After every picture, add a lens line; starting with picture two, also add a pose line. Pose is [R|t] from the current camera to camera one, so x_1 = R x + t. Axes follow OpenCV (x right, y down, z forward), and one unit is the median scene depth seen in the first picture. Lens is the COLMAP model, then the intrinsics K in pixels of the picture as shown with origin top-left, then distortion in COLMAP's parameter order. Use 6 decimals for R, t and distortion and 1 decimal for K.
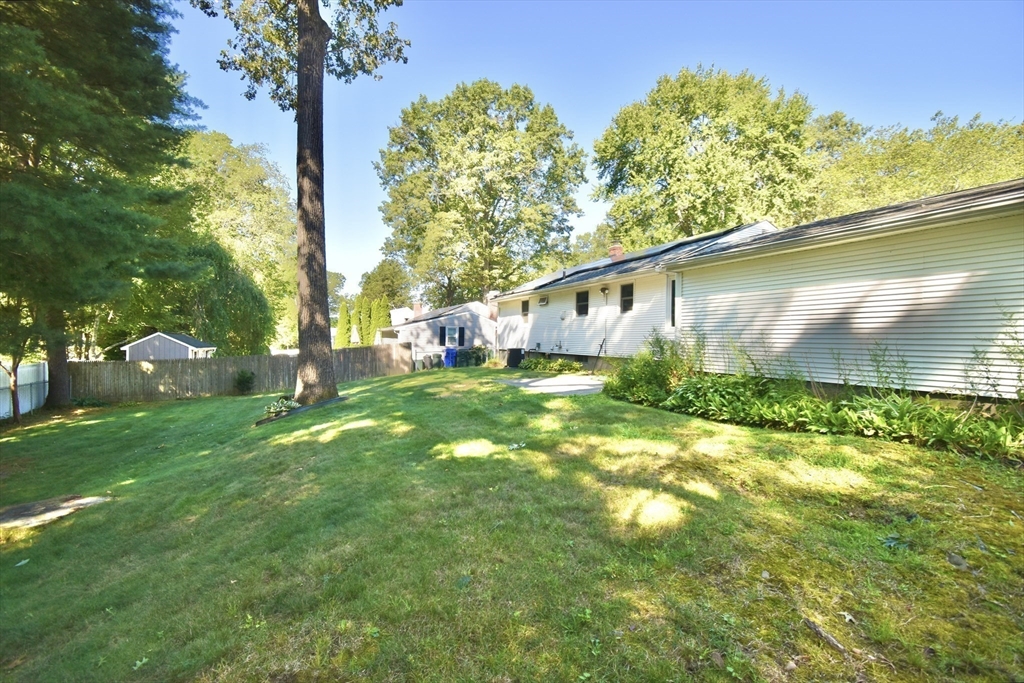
lens RADIAL K [[454.5, 0, 512.0], [0, 454.5, 341.5], [0, 0, 1]] dist [0.028140, -0.029077]
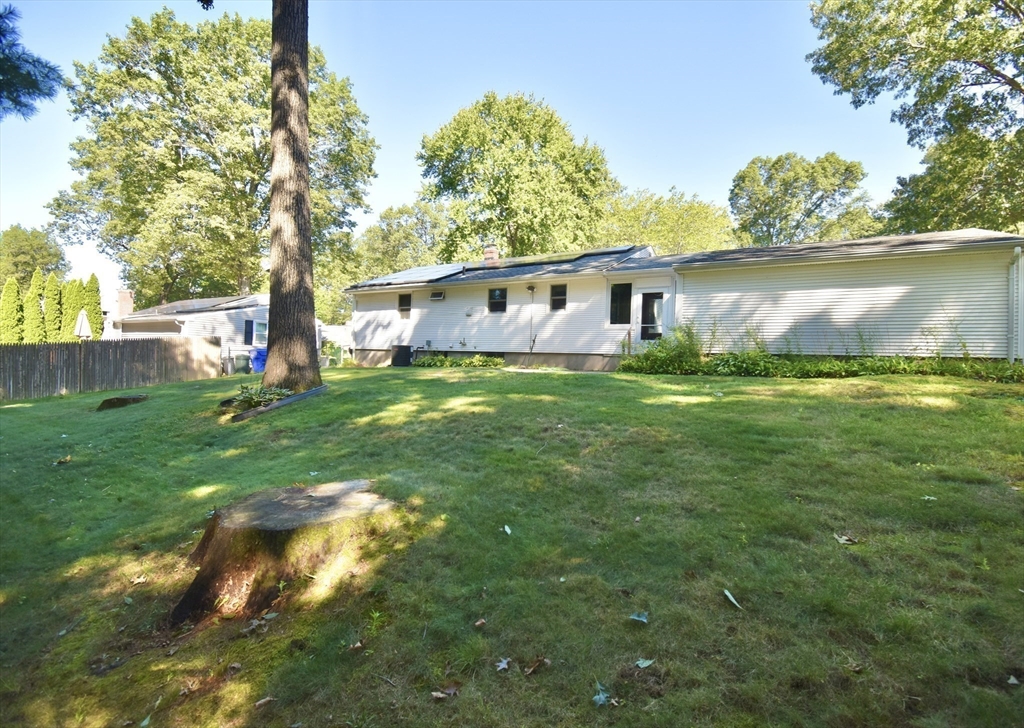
lens RADIAL K [[494.4, 0, 512.0], [0, 494.4, 364.0], [0, 0, 1]] dist [0.027679, -0.035966]
pose [[0.824174, 0.021351, 0.565935, -0.291603], [-0.021264, 0.999751, -0.006751, 0.042135], [-0.565938, -0.006470, 0.824423, 0.059565]]
